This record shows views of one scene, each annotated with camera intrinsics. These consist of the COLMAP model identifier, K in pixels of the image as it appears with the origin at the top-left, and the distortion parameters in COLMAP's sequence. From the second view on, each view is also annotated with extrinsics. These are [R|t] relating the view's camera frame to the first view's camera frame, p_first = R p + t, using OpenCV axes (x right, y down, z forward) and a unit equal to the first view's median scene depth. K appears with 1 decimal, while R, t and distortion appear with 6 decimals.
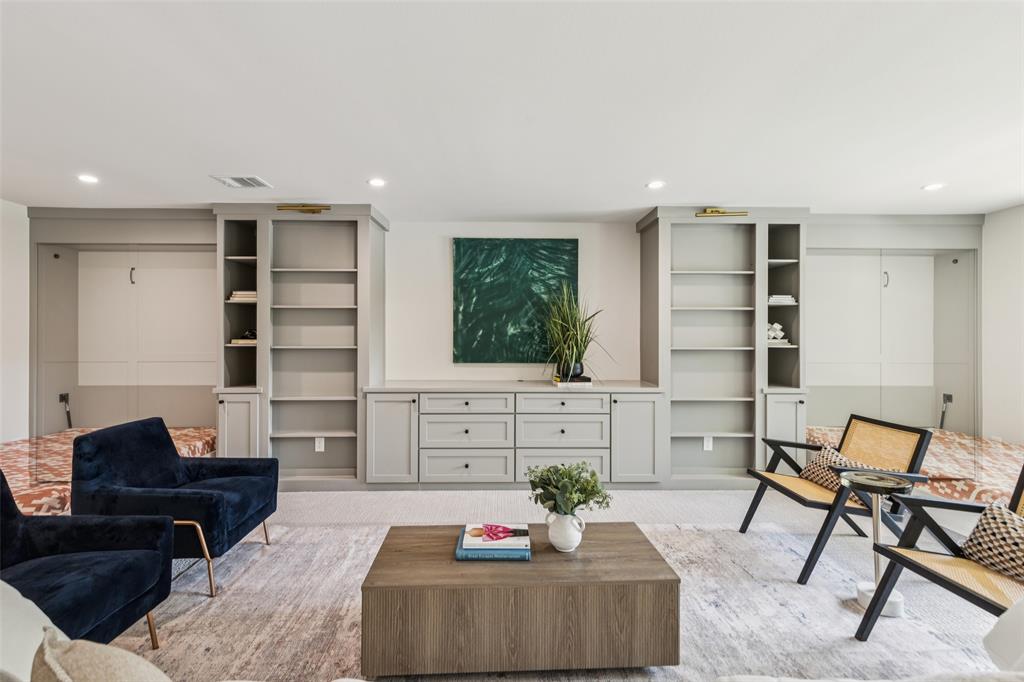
lens RADIAL K [[464.3, 0, 509.1], [0, 464.3, 339.3], [0, 0, 1]] dist [0.001610, 0.000049]
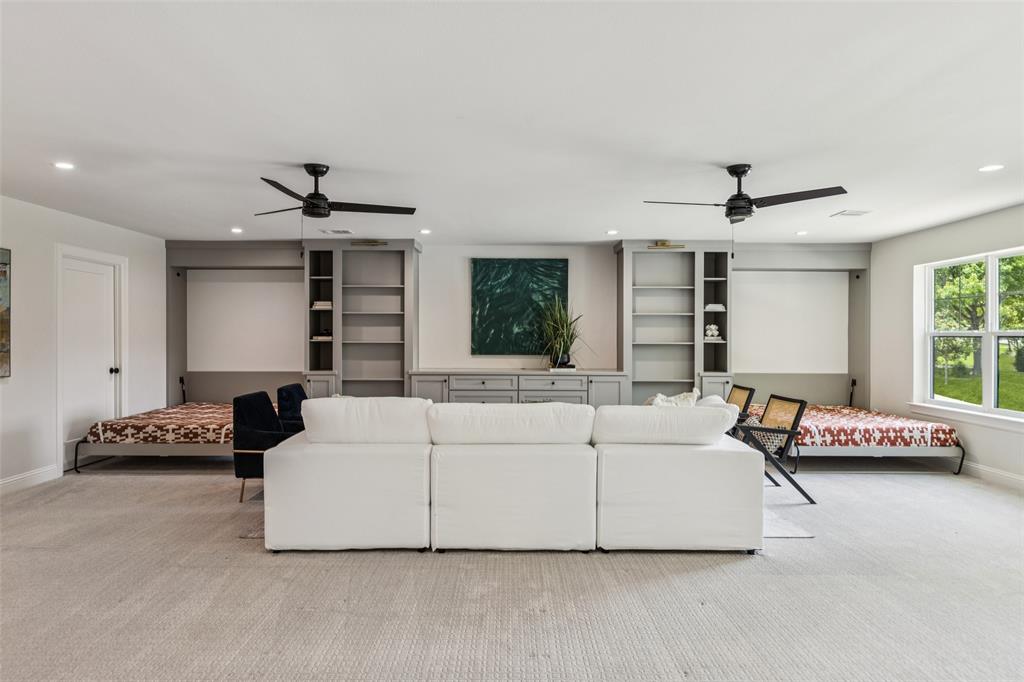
lens RADIAL K [[677.5, 0, 512.0], [0, 677.5, 341.0], [0, 0, 1]] dist [-0.001306, -0.000246]
pose [[0.999924, 0.001094, -0.012247, 0.018040], [-0.001073, 0.999998, 0.001712, 0.009695], [0.012249, -0.001699, 0.999924, -0.982168]]
